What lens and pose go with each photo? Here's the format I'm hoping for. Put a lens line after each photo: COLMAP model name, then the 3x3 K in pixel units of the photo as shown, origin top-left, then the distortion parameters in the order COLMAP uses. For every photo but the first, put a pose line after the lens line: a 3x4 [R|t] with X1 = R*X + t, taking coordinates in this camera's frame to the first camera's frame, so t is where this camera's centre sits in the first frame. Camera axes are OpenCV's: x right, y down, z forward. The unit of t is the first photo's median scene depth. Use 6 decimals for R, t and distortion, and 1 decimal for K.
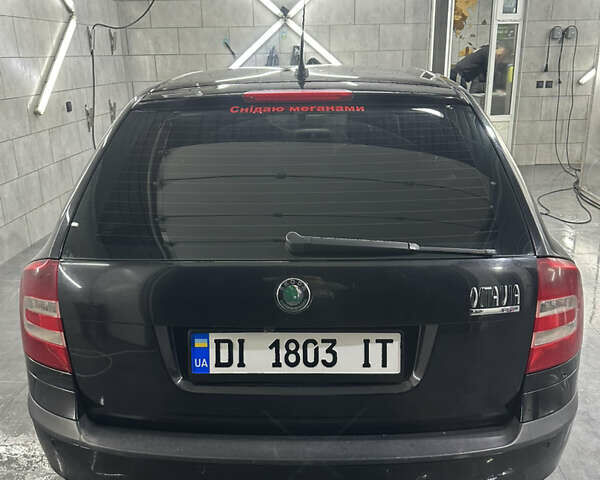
lens RADIAL K [[570.6, 0, 303.1], [0, 570.6, 245.3], [0, 0, 1]] dist [0.003675, 0.000000]
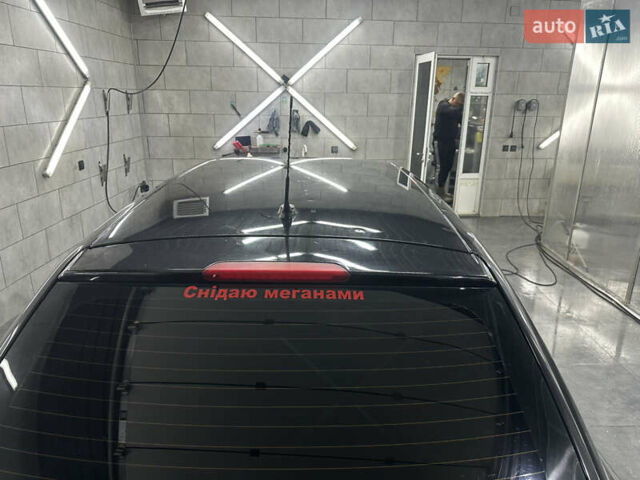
lens RADIAL K [[454.5, 0, 318.7], [0, 454.5, 242.5], [0, 0, 1]] dist [0.037623, -0.062480]
pose [[0.999087, 0.019652, 0.037941, 0.006733], [-0.019089, 0.999703, -0.015146, -0.086079], [-0.038227, 0.014408, 0.999165, 0.115590]]
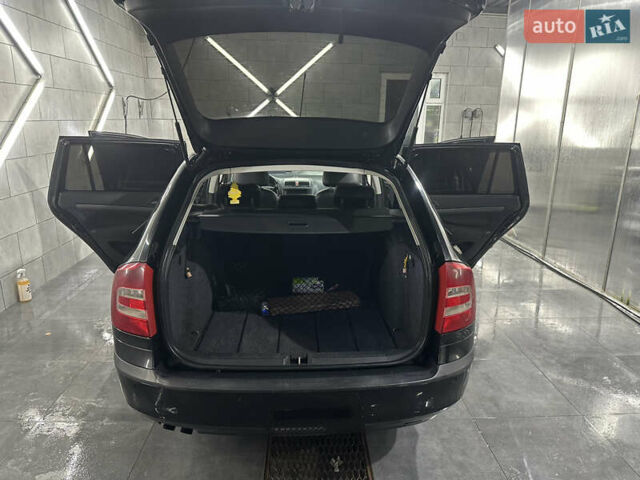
lens RADIAL K [[454.5, 0, 321.3], [0, 454.5, 239.2], [0, 0, 1]] dist [0.037623, -0.062480]
pose [[0.995684, 0.007377, 0.092512, -0.016929], [-0.001364, 0.997892, -0.064889, 0.010182], [-0.092795, 0.064483, 0.993595, -0.066242]]
